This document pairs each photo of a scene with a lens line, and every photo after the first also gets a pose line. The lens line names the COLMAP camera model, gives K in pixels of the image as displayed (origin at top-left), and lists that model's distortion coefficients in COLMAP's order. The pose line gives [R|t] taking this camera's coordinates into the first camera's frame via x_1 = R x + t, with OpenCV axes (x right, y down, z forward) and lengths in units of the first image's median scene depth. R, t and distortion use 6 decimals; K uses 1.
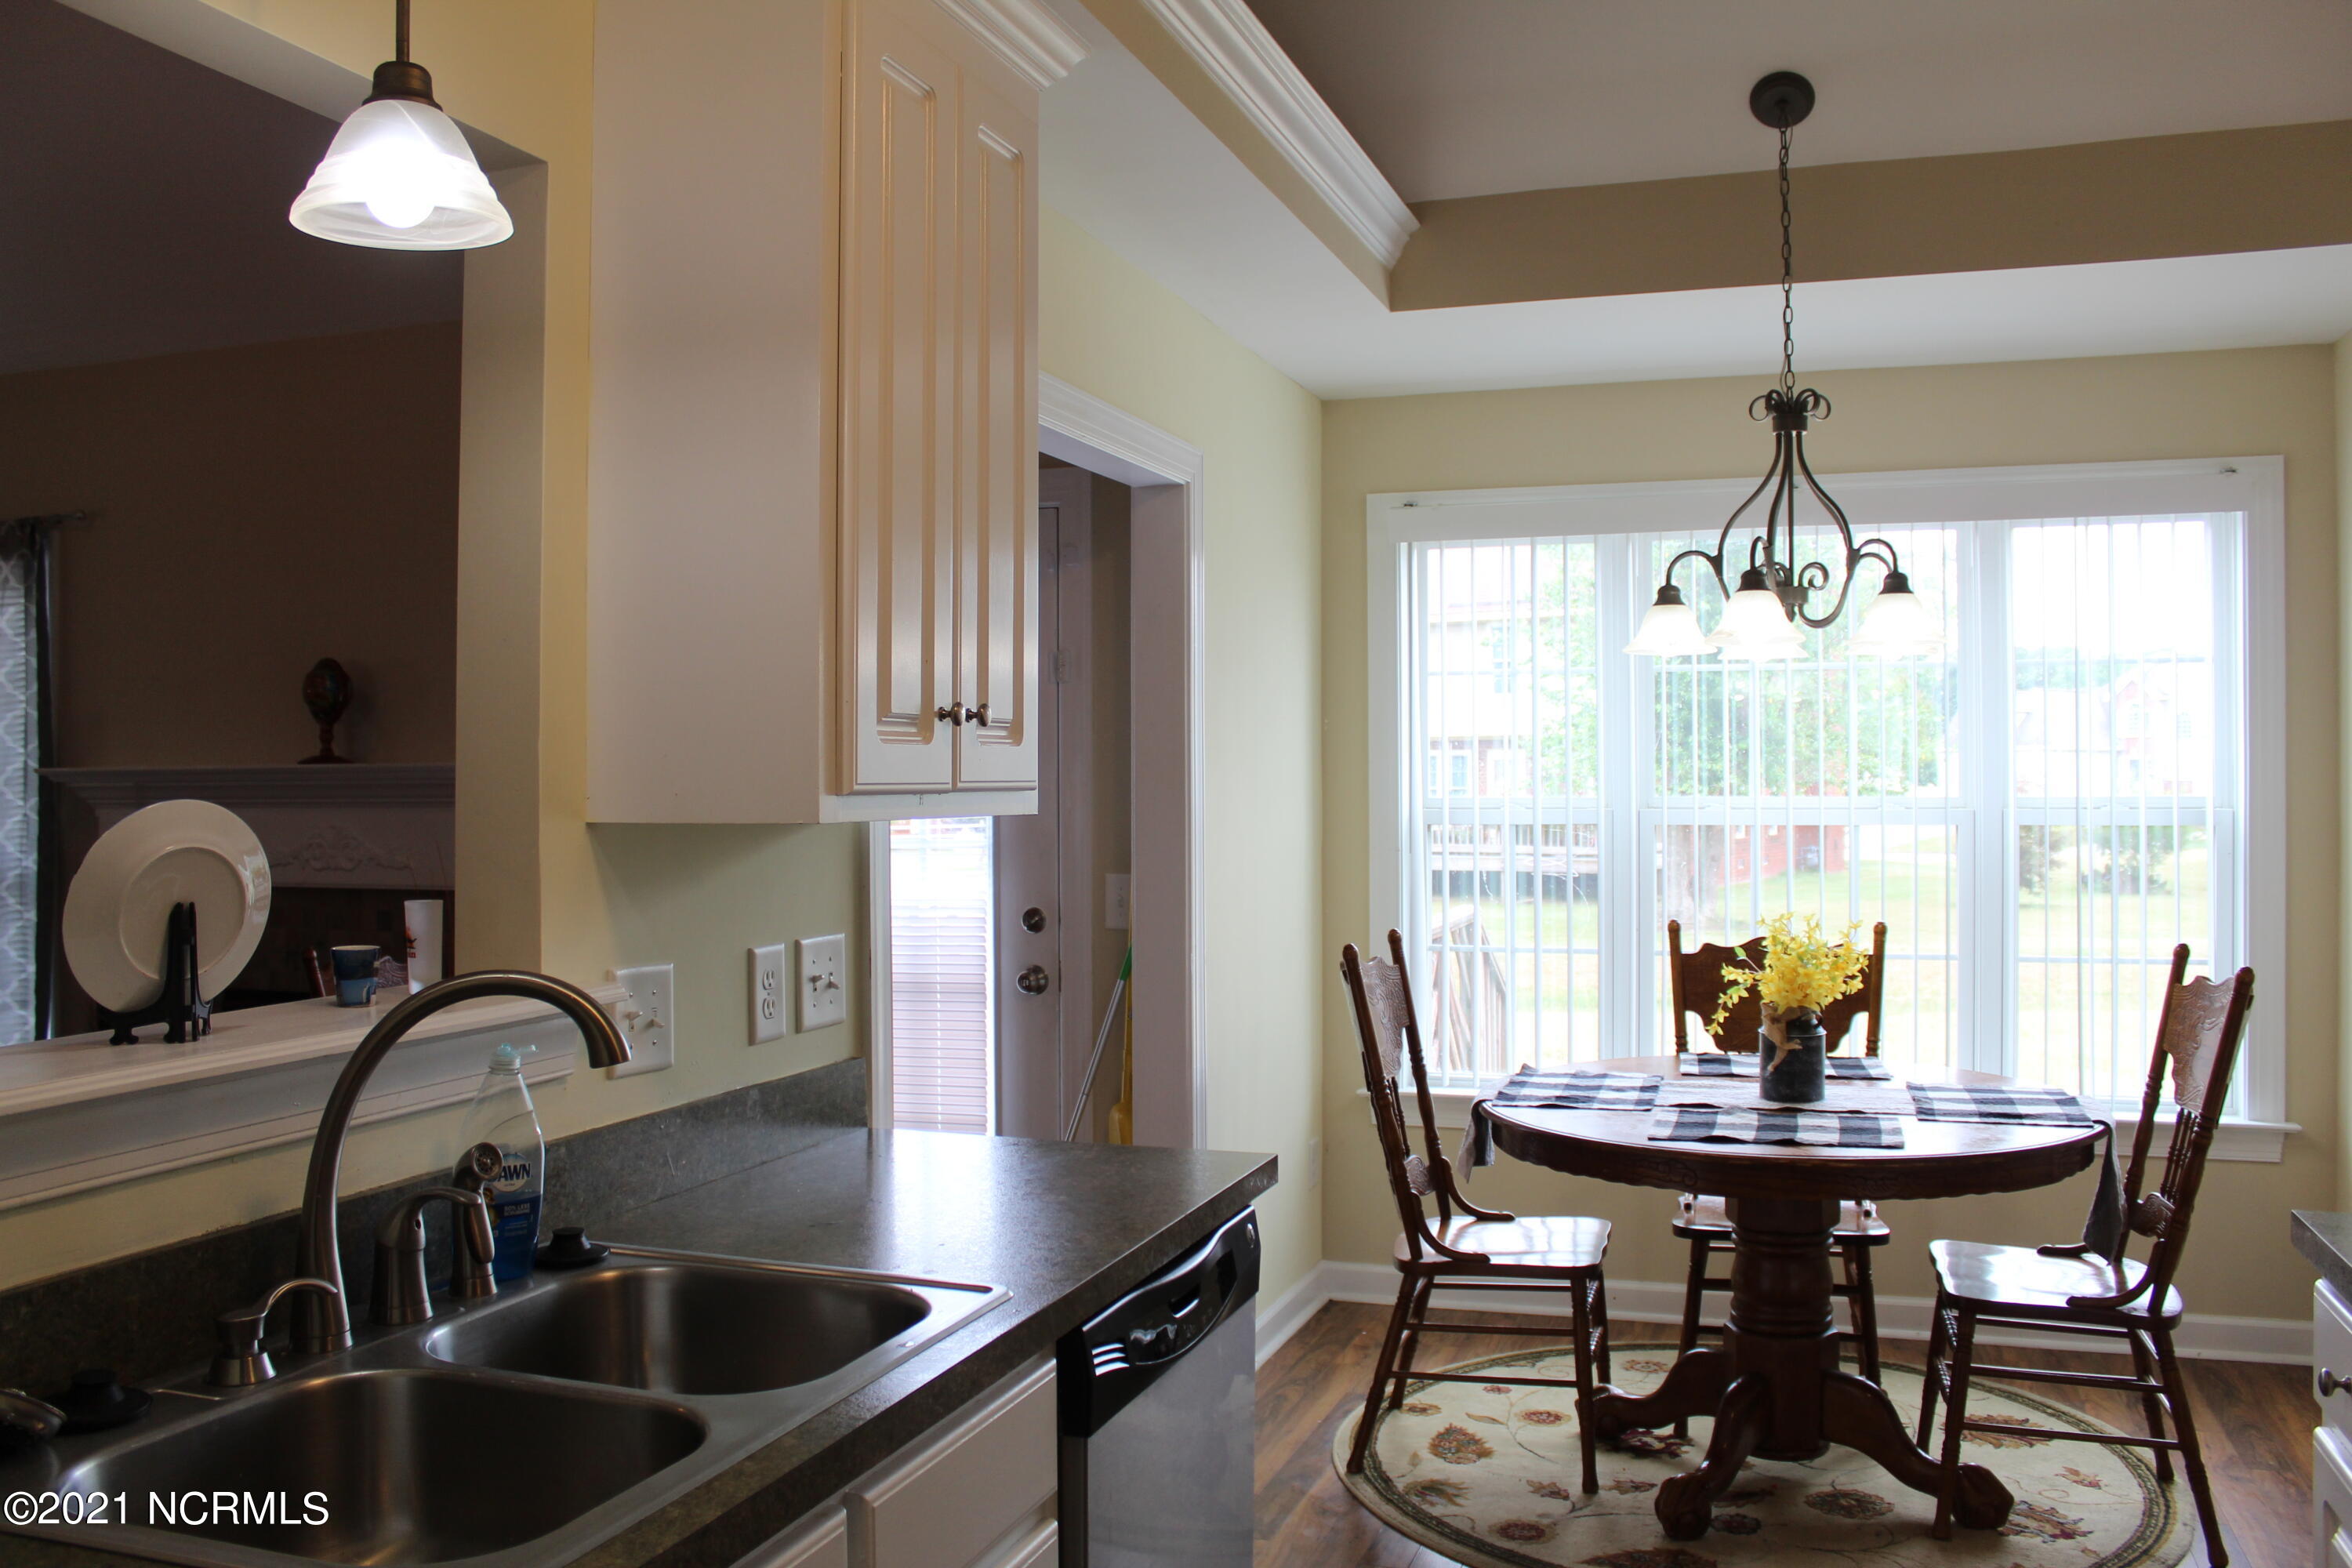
lens RADIAL K [[1954.0, 0, 1178.4], [0, 1954.0, 782.0], [0, 0, 1]] dist [-0.166169, 0.143342]
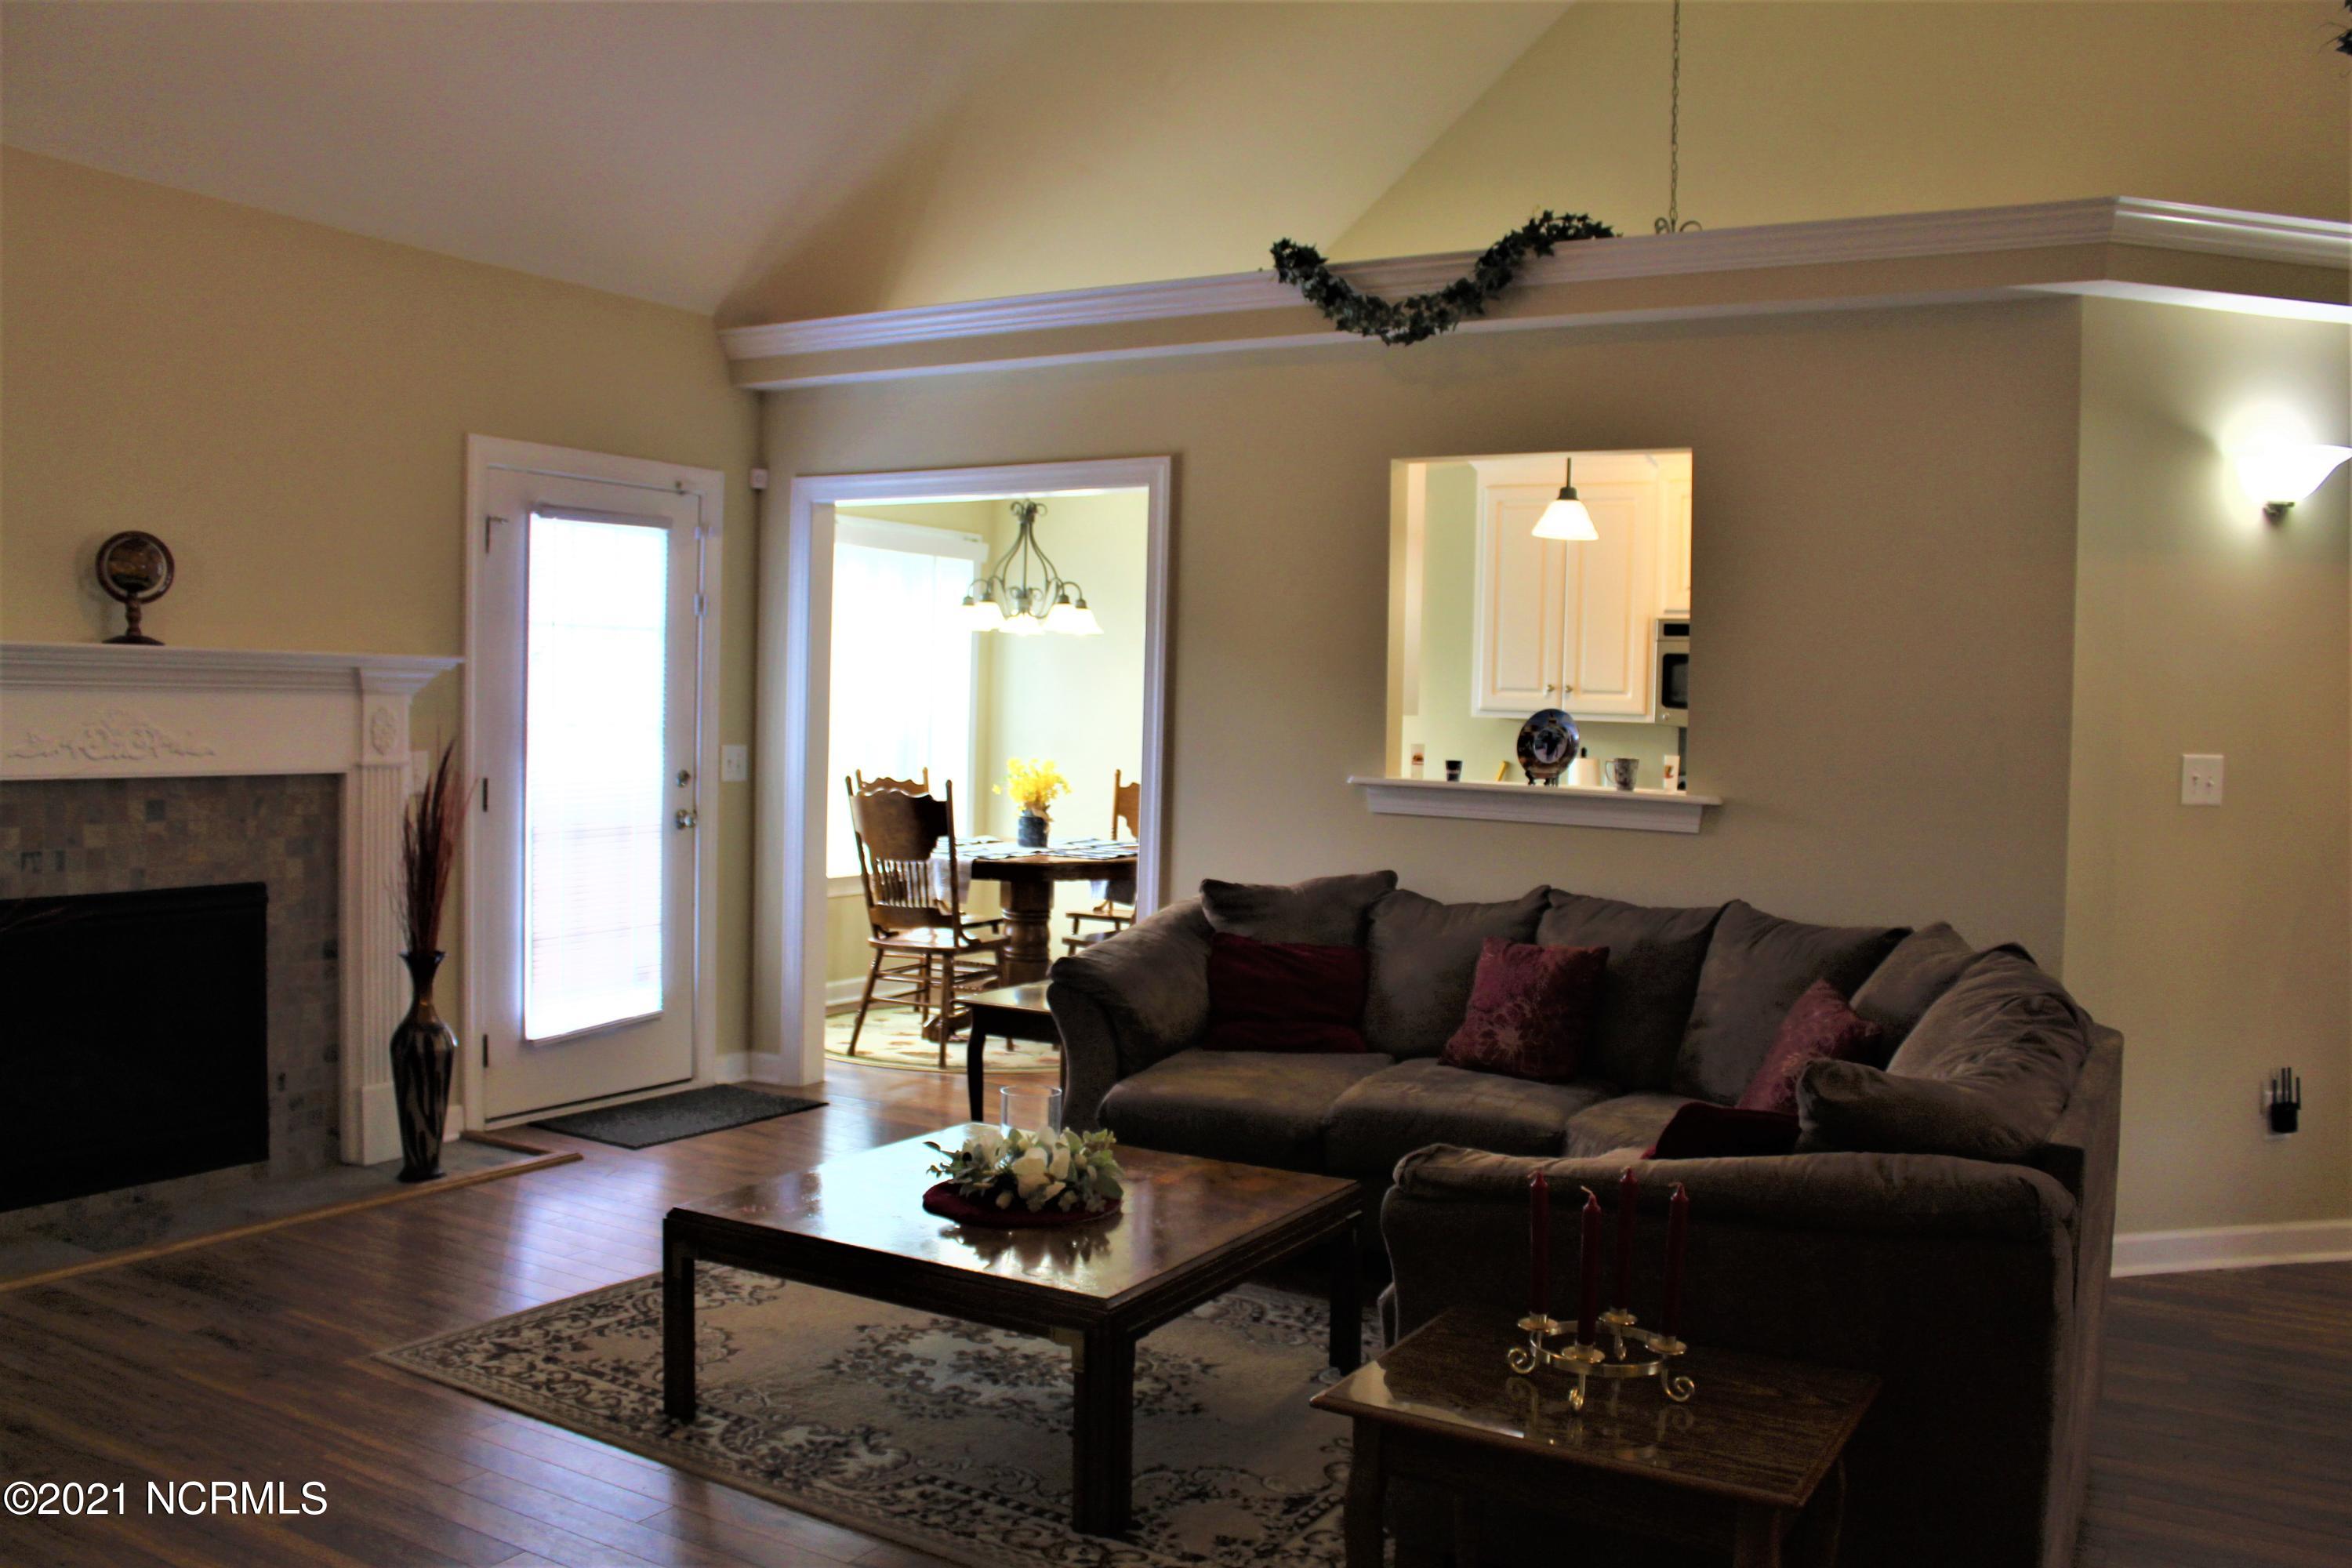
lens RADIAL K [[1954.0, 0, 1181.9], [0, 1954.0, 782.8], [0, 0, 1]] dist [-0.166169, 0.143342]
pose [[0.209988, -0.025247, 0.977378, -1.241254], [-0.012487, 0.999516, 0.028502, 0.026100], [-0.977624, -0.018190, 0.209571, 0.300970]]
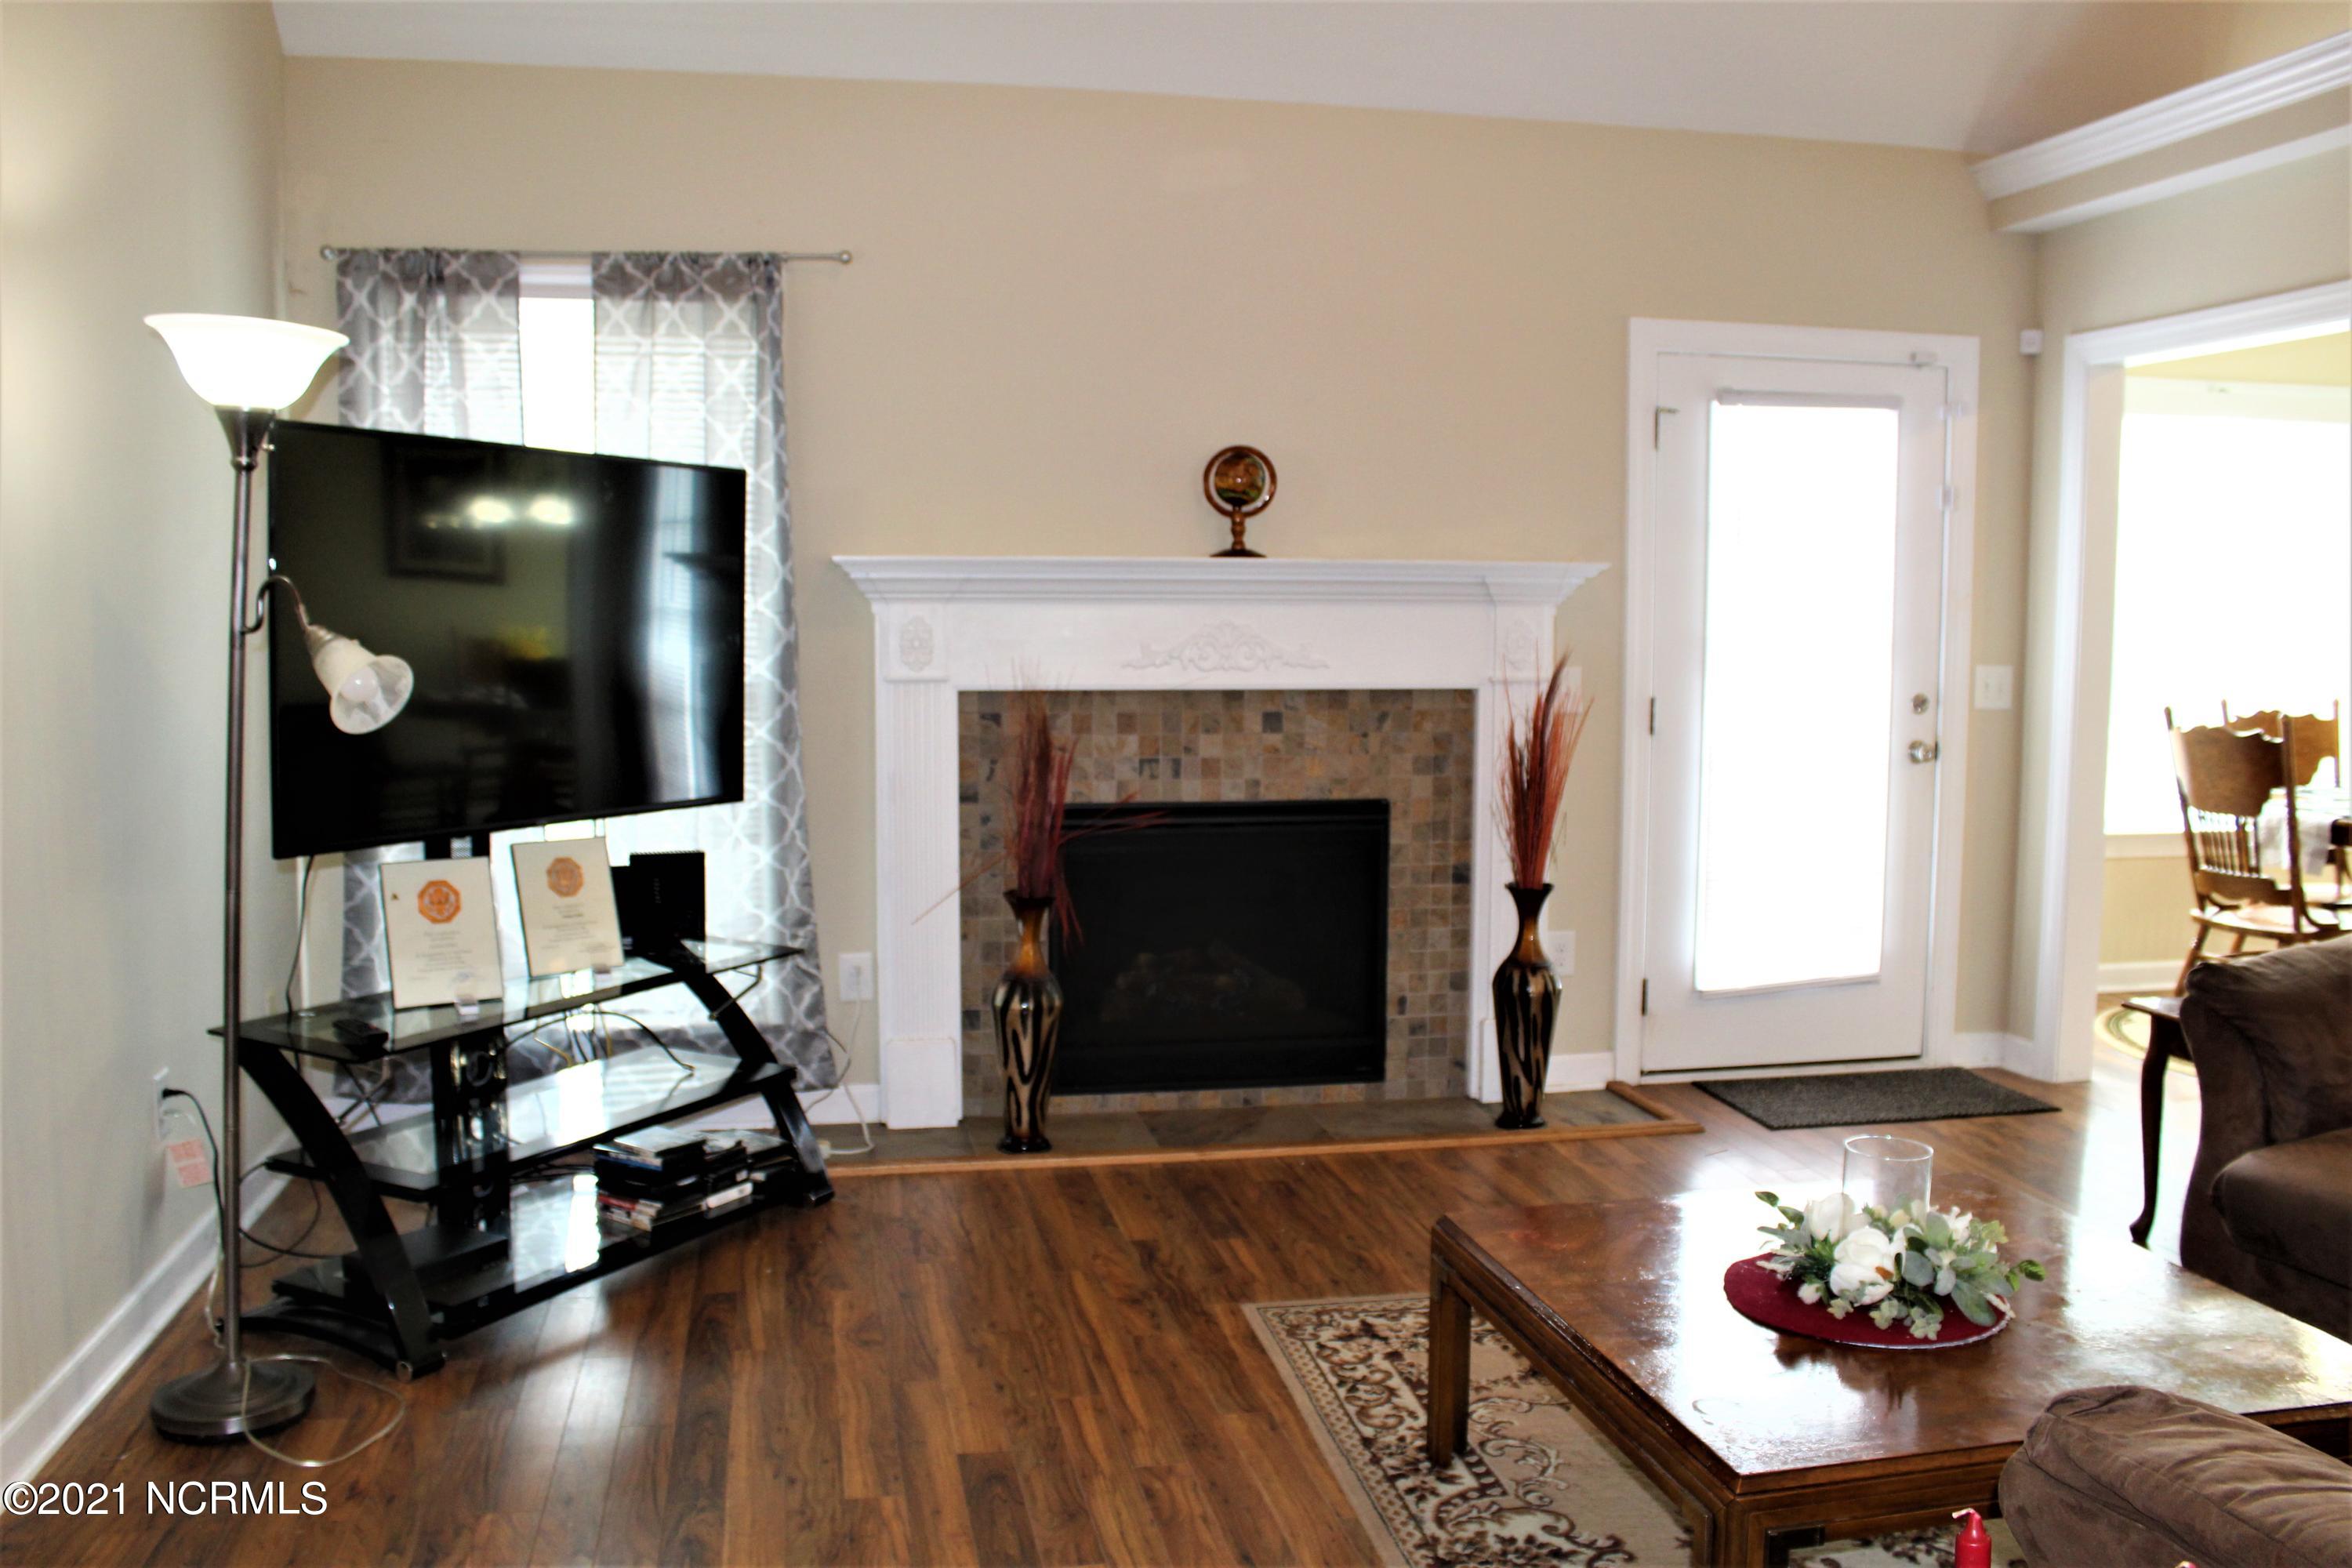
lens RADIAL K [[1954.0, 0, 1177.3], [0, 1954.0, 783.4], [0, 0, 1]] dist [-0.166169, 0.143342]
pose [[0.866382, -0.032548, 0.498320, -0.958816], [-0.006783, 0.997015, 0.076913, 0.028426], [-0.499336, -0.070016, 0.863575, 0.170305]]
